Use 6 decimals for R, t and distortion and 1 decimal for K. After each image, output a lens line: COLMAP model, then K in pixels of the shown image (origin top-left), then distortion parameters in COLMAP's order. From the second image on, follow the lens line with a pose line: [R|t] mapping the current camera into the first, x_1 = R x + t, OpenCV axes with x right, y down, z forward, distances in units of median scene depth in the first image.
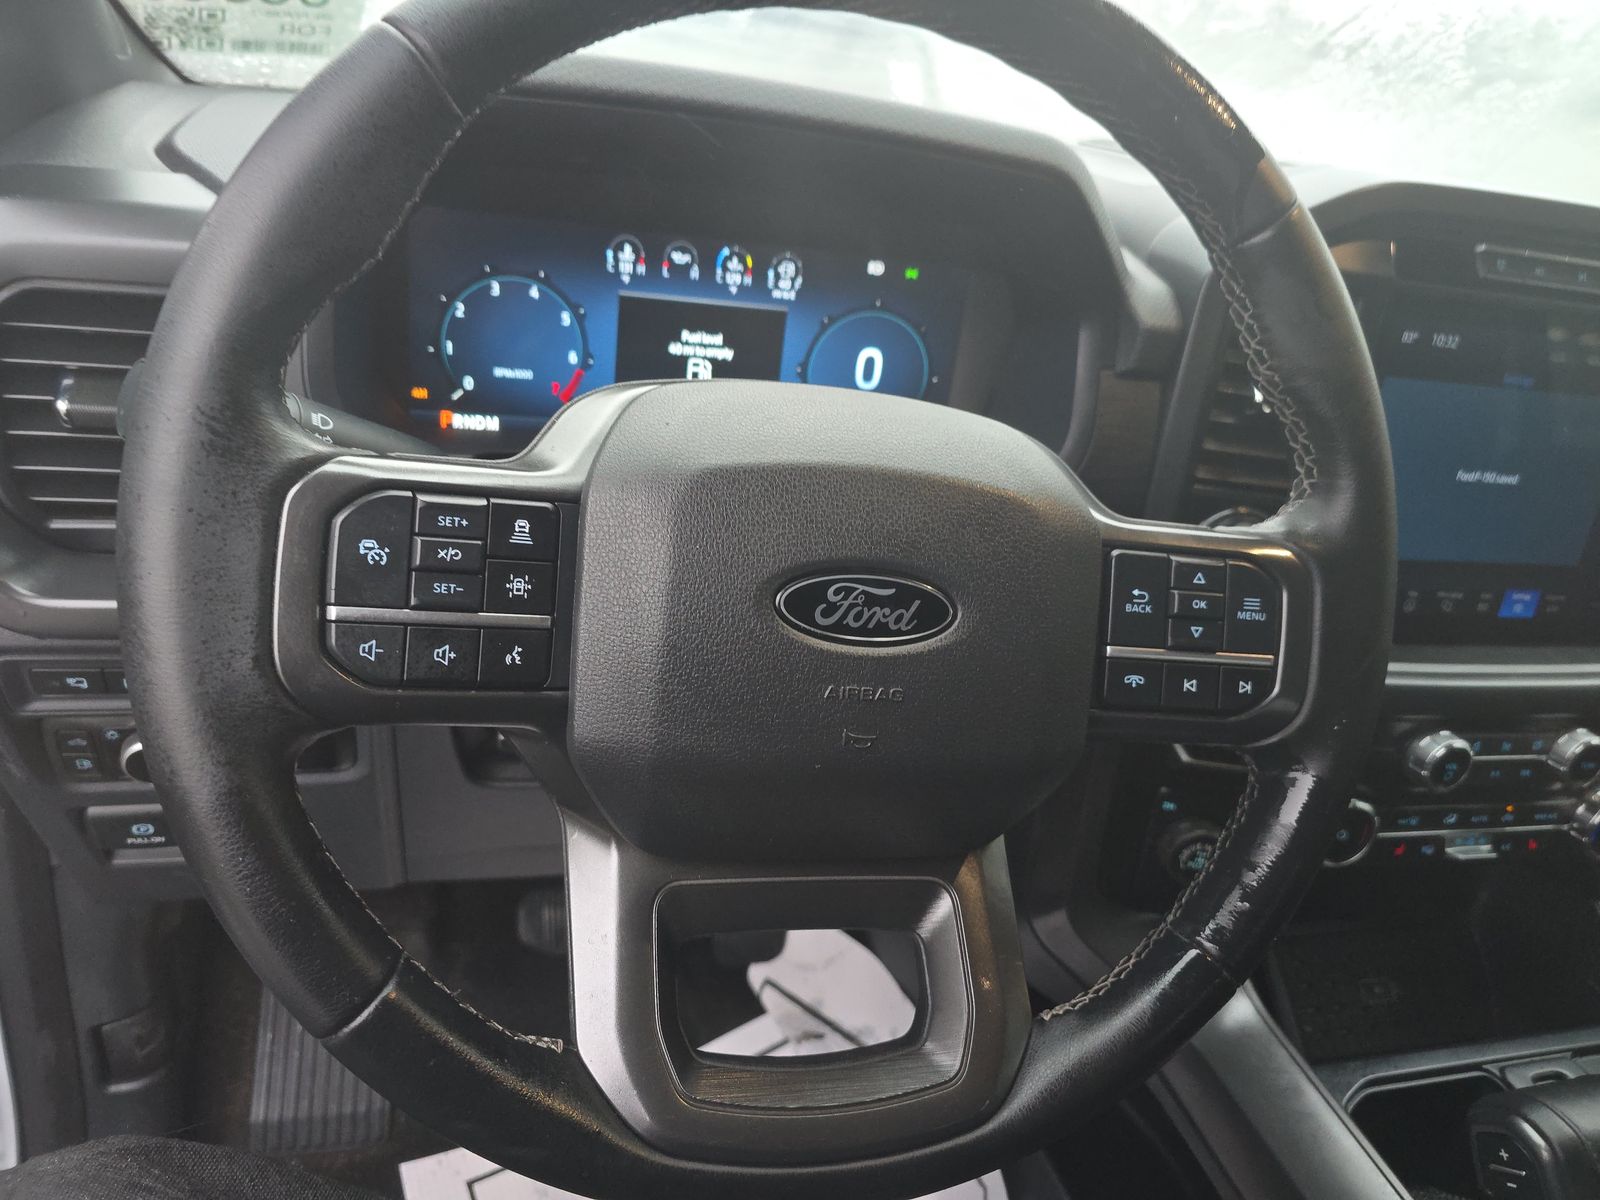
lens RADIAL K [[1115.4, 0, 800.0], [0, 1115.4, 600.0], [0, 0, 1]] dist [0.001270, -0.001884]
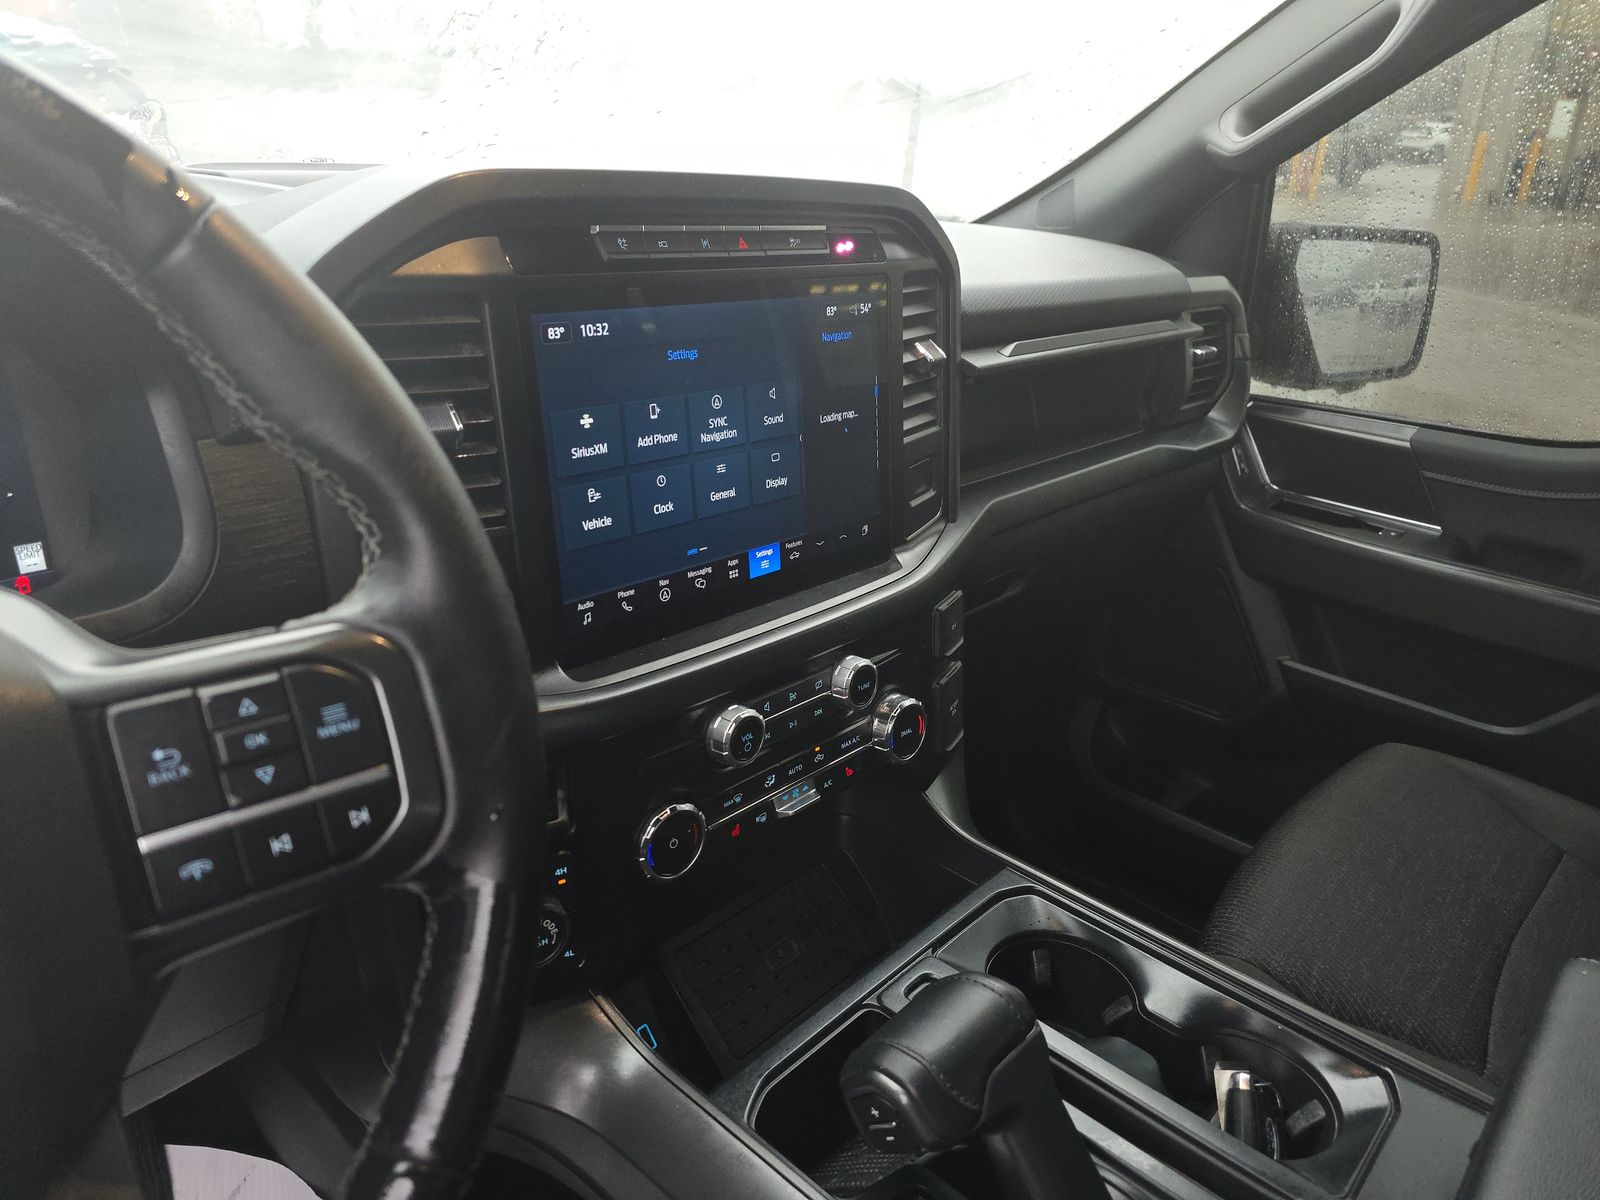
lens RADIAL K [[1046.2, 0, 810.8], [0, 1046.2, 592.4], [0, 0, 1]] dist [0.072614, -0.080835]
pose [[0.845677, -0.298737, 0.442251, 0.267679], [0.305499, 0.950435, 0.057833, -0.012489], [-0.437607, 0.086199, 0.895025, 0.125099]]
